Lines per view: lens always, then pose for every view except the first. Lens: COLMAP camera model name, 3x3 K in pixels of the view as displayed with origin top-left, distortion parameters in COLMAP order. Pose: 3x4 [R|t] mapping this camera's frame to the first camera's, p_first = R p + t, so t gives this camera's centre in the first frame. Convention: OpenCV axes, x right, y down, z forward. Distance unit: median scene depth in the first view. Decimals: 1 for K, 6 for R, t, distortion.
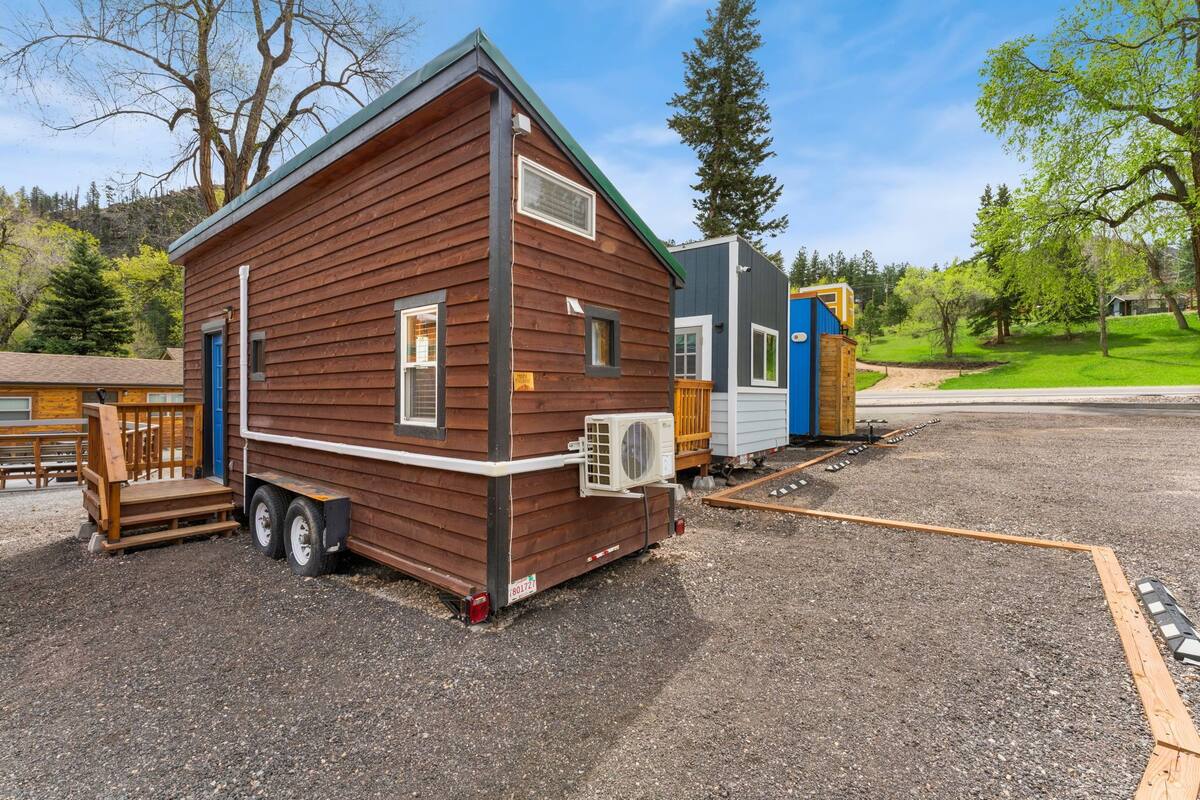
lens RADIAL K [[491.0, 0, 608.9], [0, 491.0, 391.3], [0, 0, 1]] dist [0.001066, 0.000240]
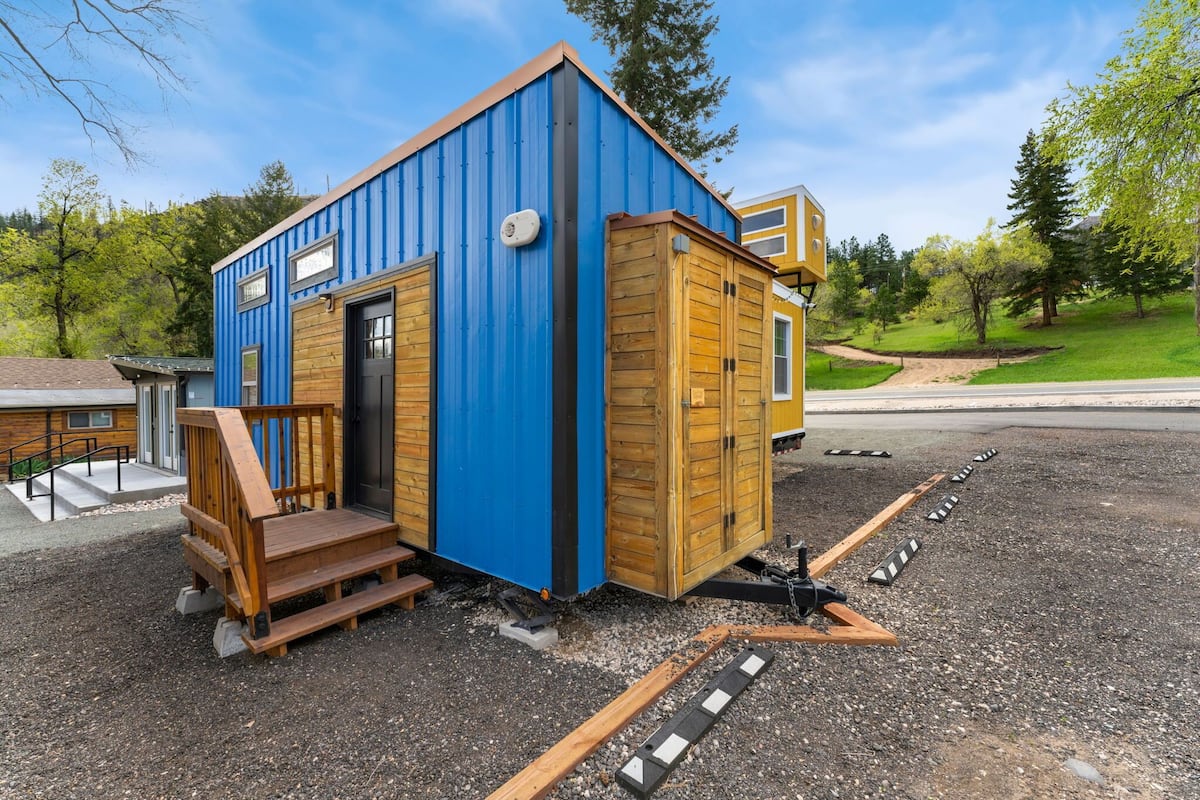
lens RADIAL K [[491.0, 0, 588.9], [0, 491.0, 403.4], [0, 0, 1]] dist [0.001066, 0.000240]
pose [[0.998114, -0.019521, -0.058198, 0.082585], [0.020998, 0.999470, 0.024870, -0.003817], [0.057682, -0.026045, 0.997995, 0.137521]]
